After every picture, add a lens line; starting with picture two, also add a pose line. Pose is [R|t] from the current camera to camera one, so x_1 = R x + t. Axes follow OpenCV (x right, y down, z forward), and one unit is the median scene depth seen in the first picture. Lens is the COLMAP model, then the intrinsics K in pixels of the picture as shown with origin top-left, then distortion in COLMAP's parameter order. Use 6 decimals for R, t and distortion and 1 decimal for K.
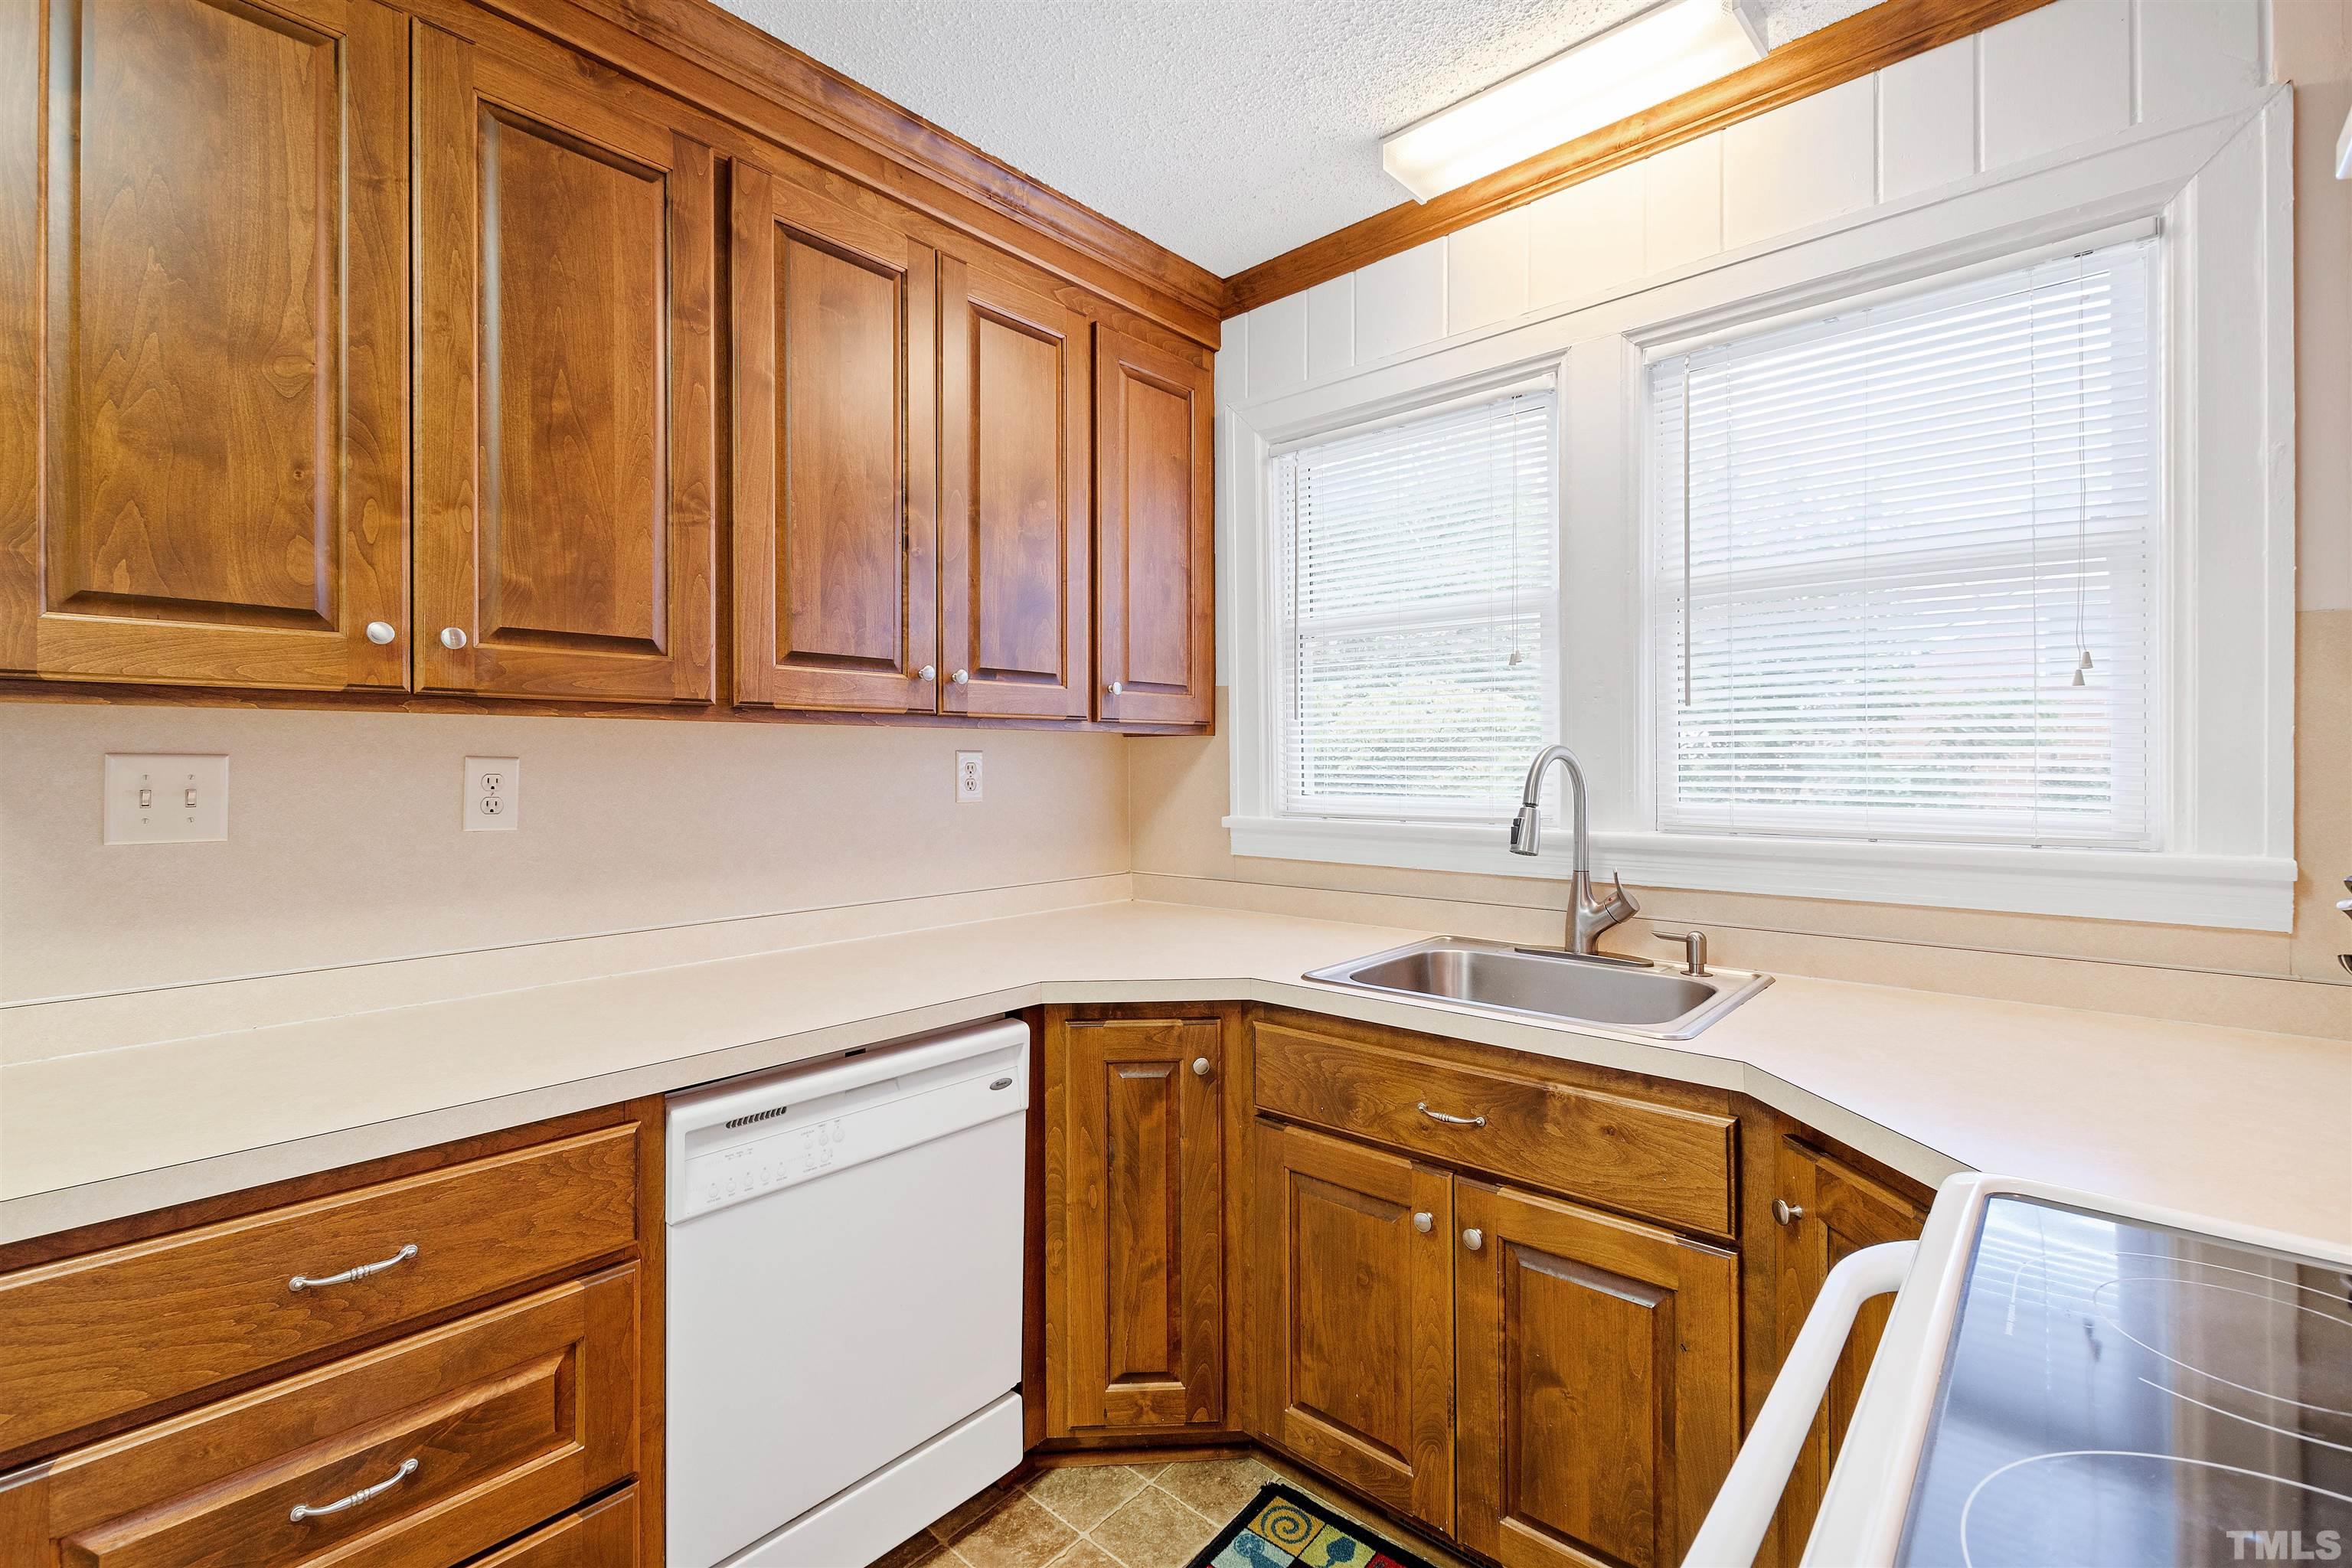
lens RADIAL K [[1026.4, 0, 1172.5], [0, 1026.4, 758.6], [0, 0, 1]] dist [0.009985, -0.005220]
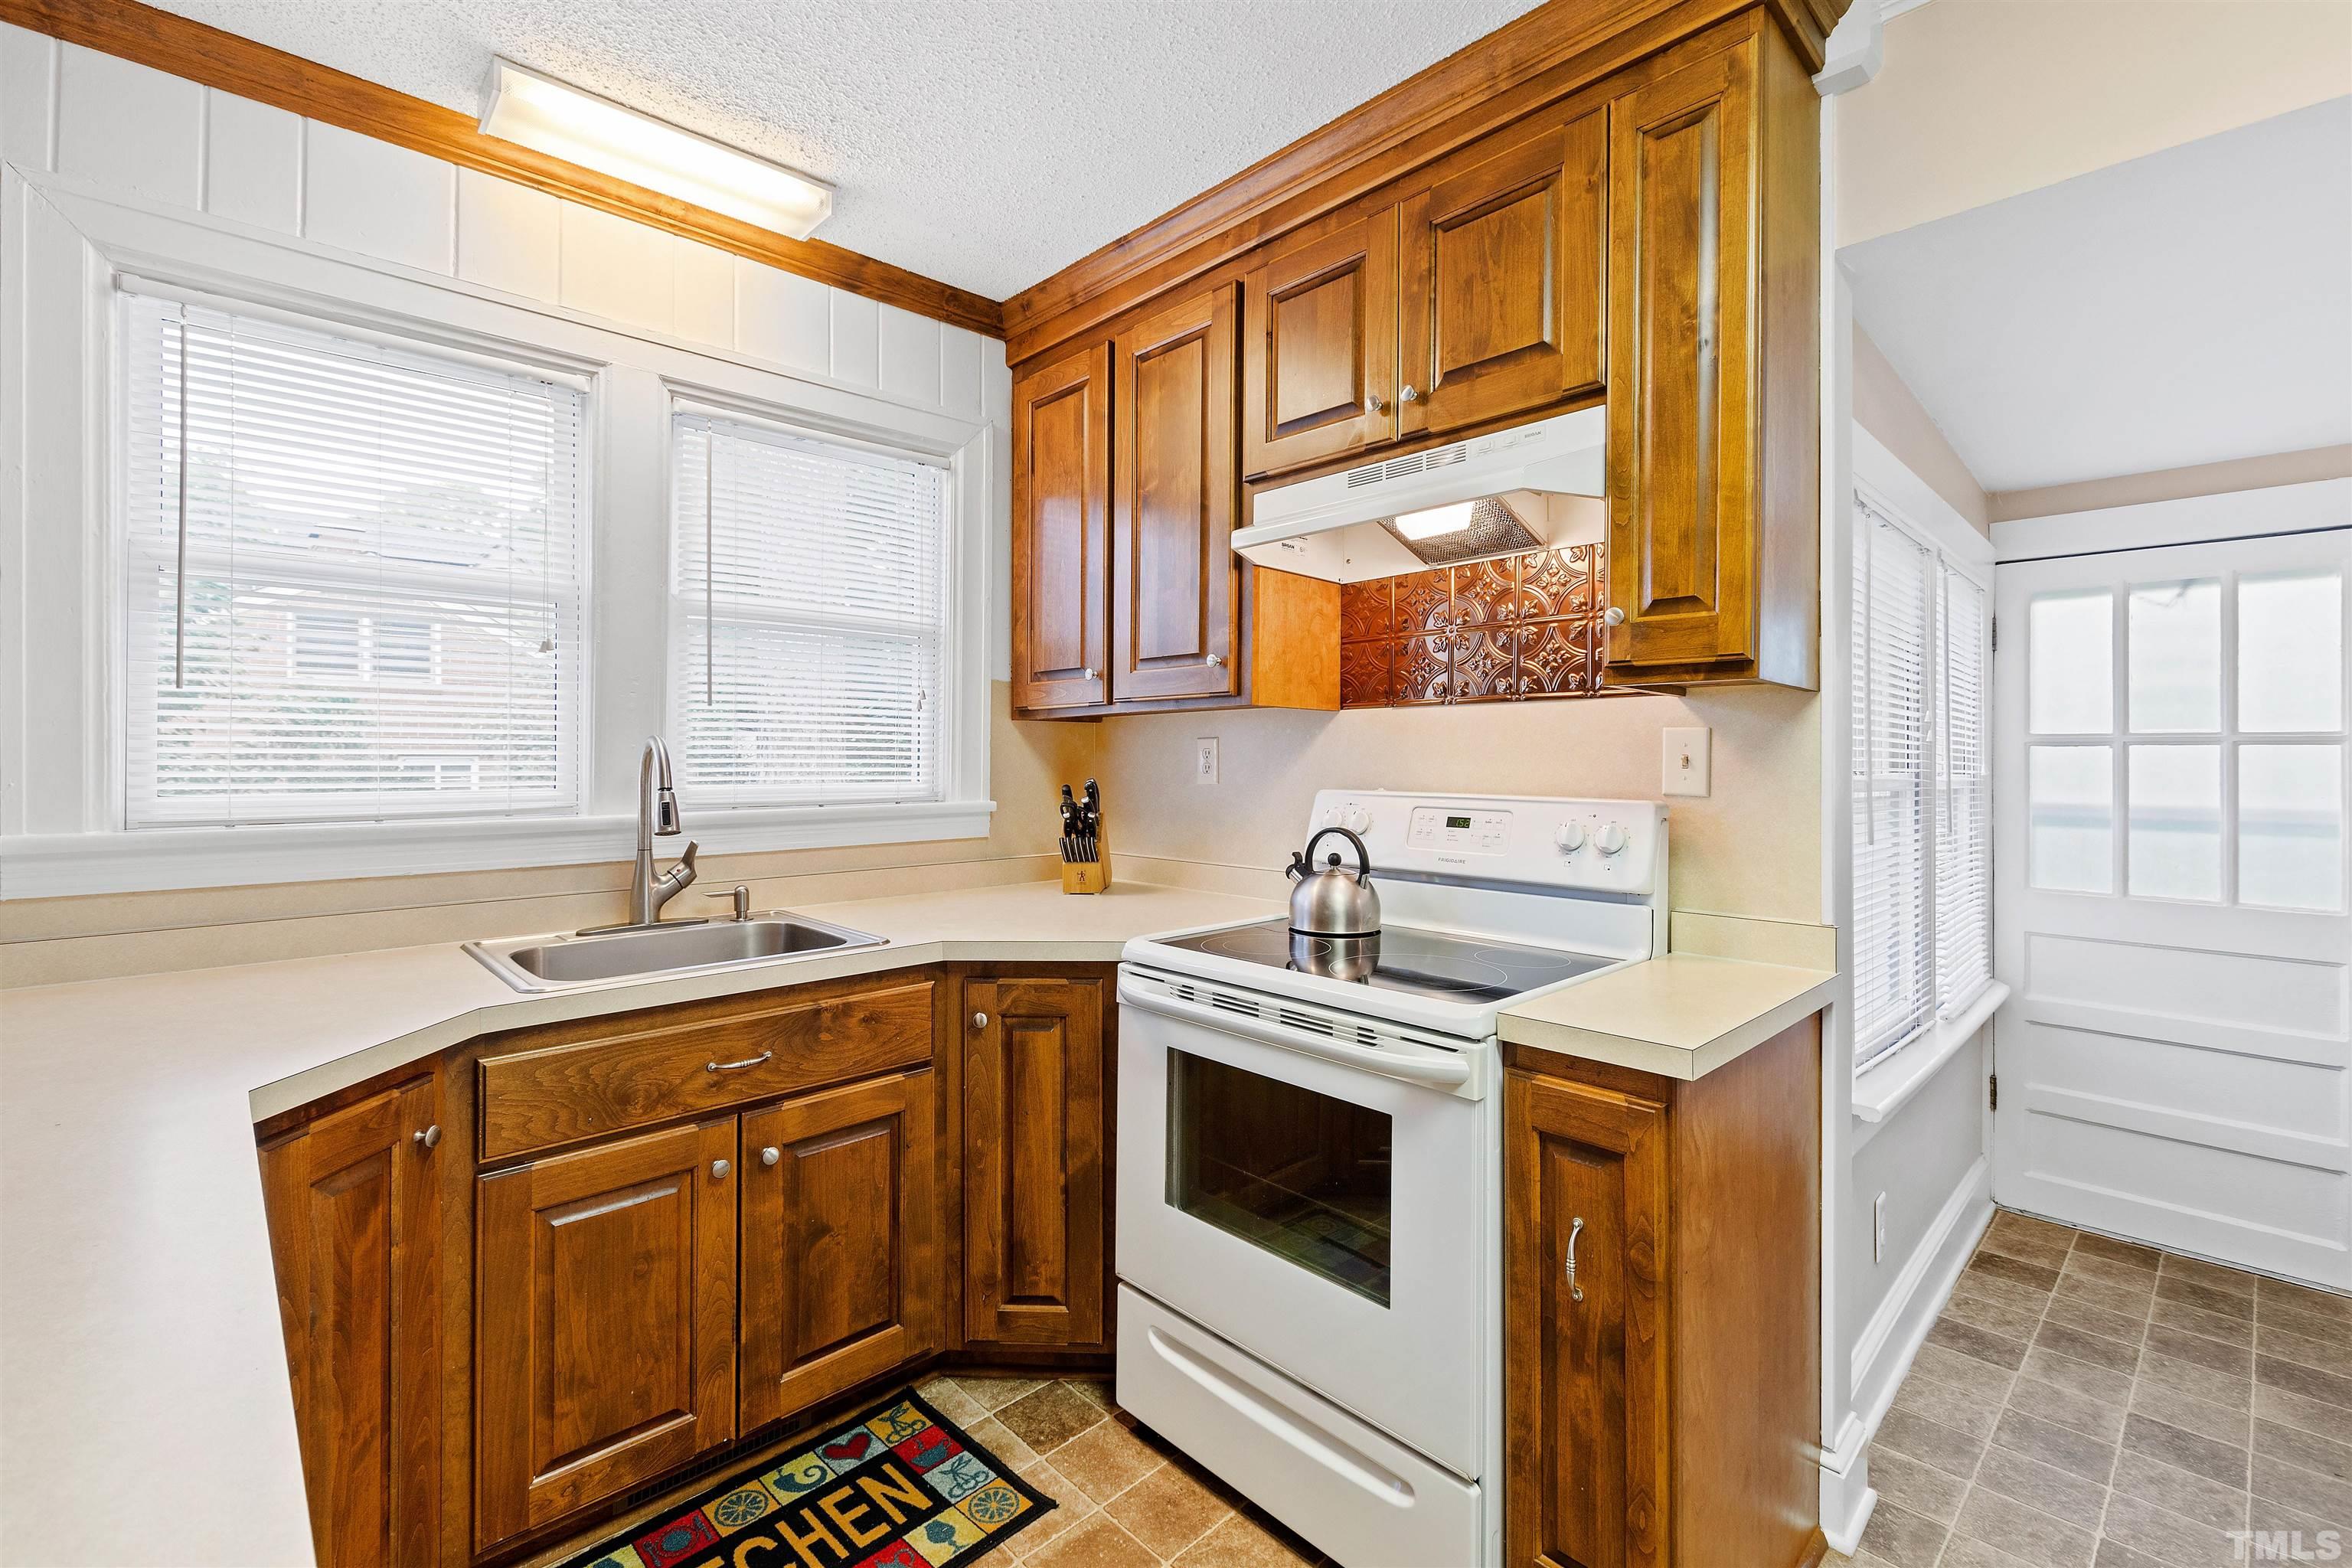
lens RADIAL K [[1026.4, 0, 1123.7], [0, 1026.4, 750.1], [0, 0, 1]] dist [0.009985, -0.005220]
pose [[0.109613, 0.008579, 0.993937, -0.811202], [-0.004189, 0.999958, -0.008169, 0.012087], [-0.993966, -0.003268, 0.109644, 0.460023]]
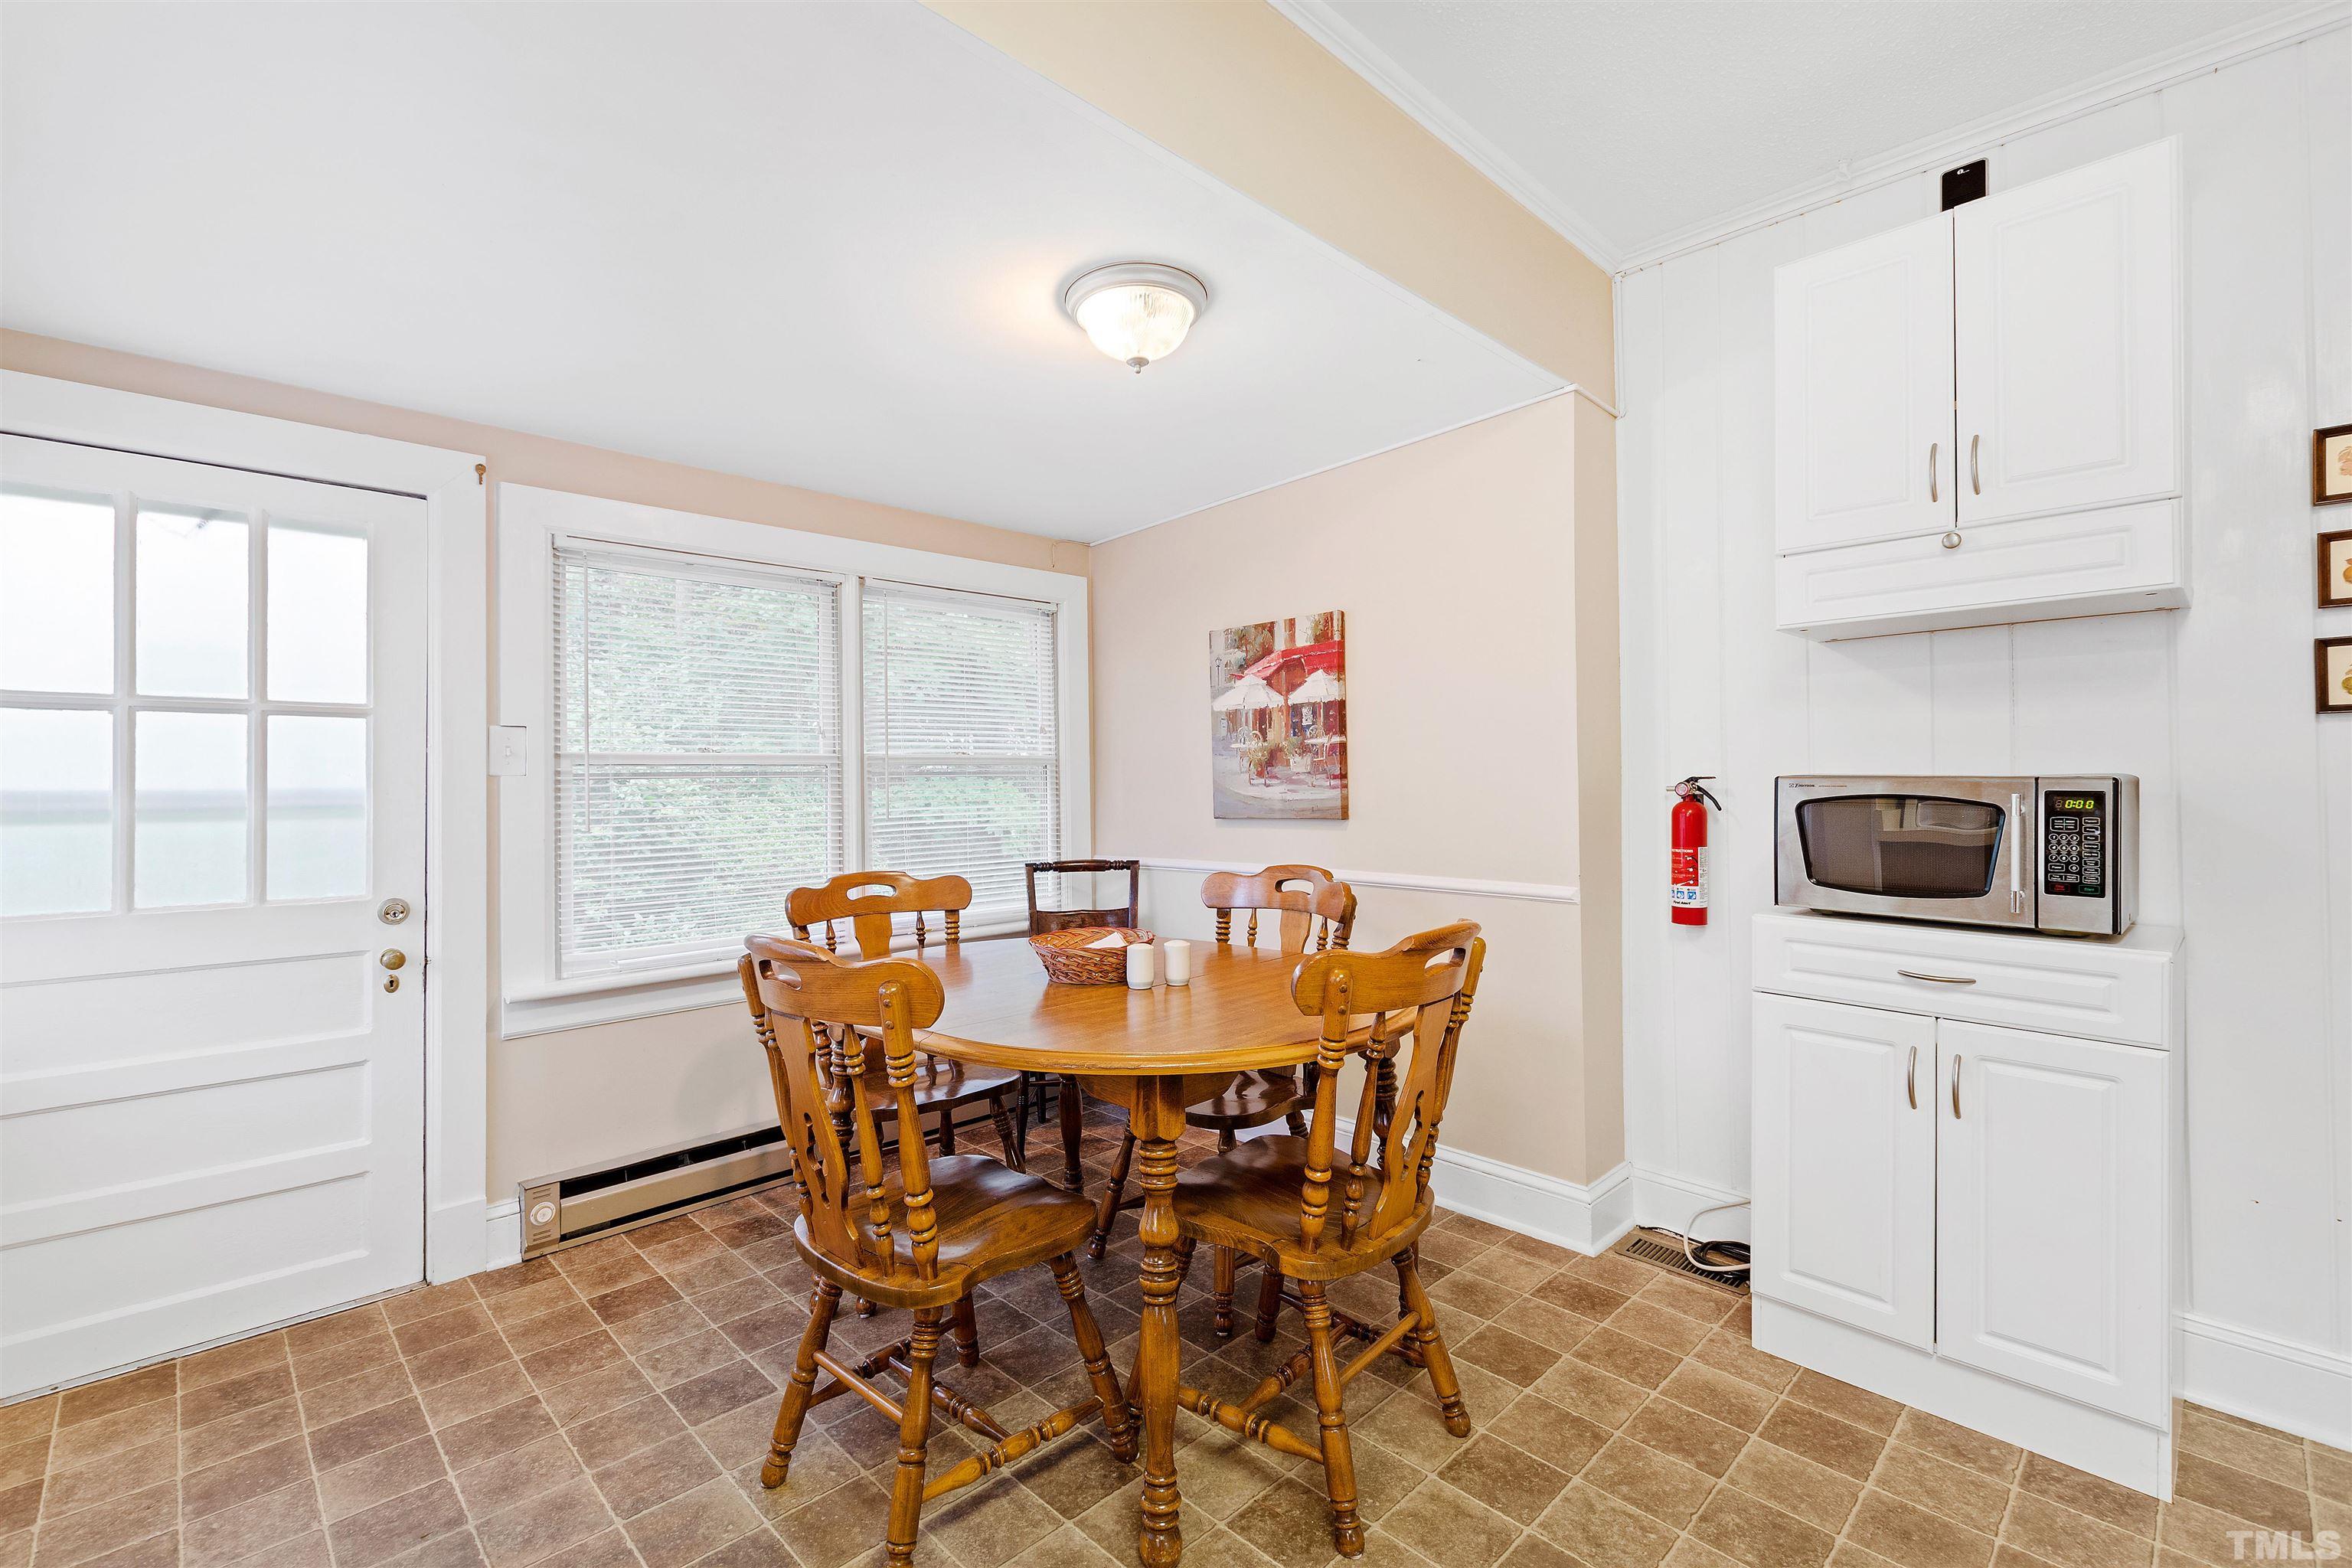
lens RADIAL K [[1026.4, 0, 1178.8], [0, 1026.4, 773.0], [0, 0, 1]] dist [0.009985, -0.005220]
pose [[-0.997441, 0.010167, 0.070761, -0.293874], [0.009467, 0.999903, -0.010211, 0.090780], [-0.070858, -0.009515, -0.997441, 0.169456]]
